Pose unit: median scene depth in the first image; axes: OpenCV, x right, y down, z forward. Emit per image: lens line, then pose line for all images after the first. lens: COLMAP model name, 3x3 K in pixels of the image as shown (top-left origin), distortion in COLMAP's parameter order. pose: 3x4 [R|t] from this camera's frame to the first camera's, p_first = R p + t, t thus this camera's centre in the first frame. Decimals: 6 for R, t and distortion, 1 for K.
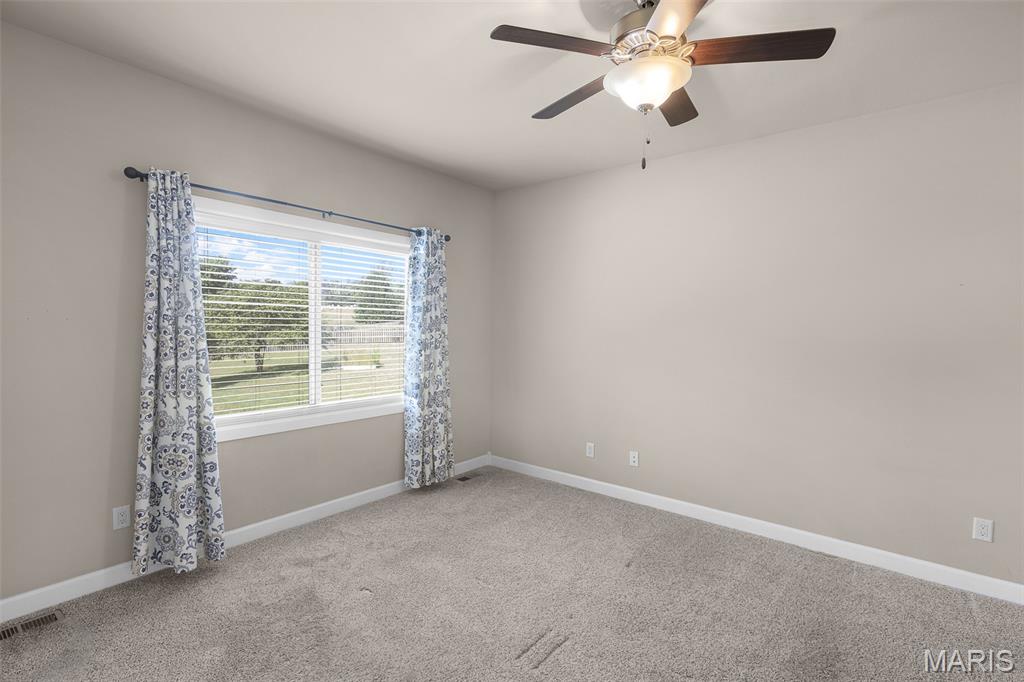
lens RADIAL K [[500.3, 0, 513.5], [0, 500.3, 326.6], [0, 0, 1]] dist [0.002484, 0.001249]
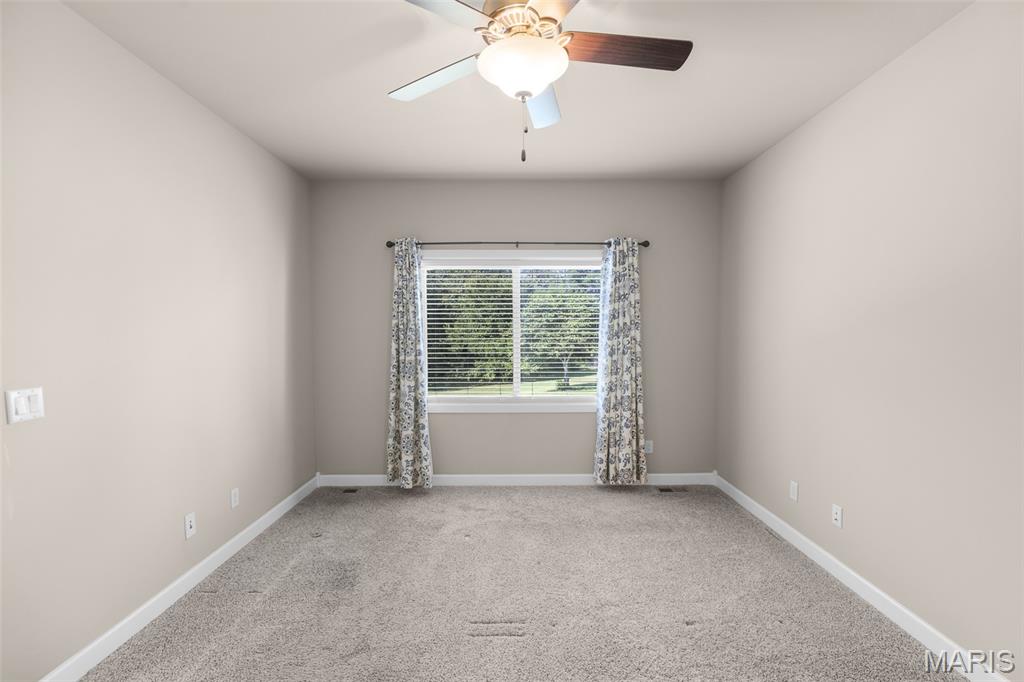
lens RADIAL K [[480.4, 0, 512.0], [0, 480.4, 341.0], [0, 0, 1]] dist [-0.000354, 0.000299]
pose [[0.608184, -0.001655, -0.793794, 0.502814], [0.010316, 0.999930, 0.005819, 0.008682], [0.793729, -0.011728, 0.608159, 0.224717]]
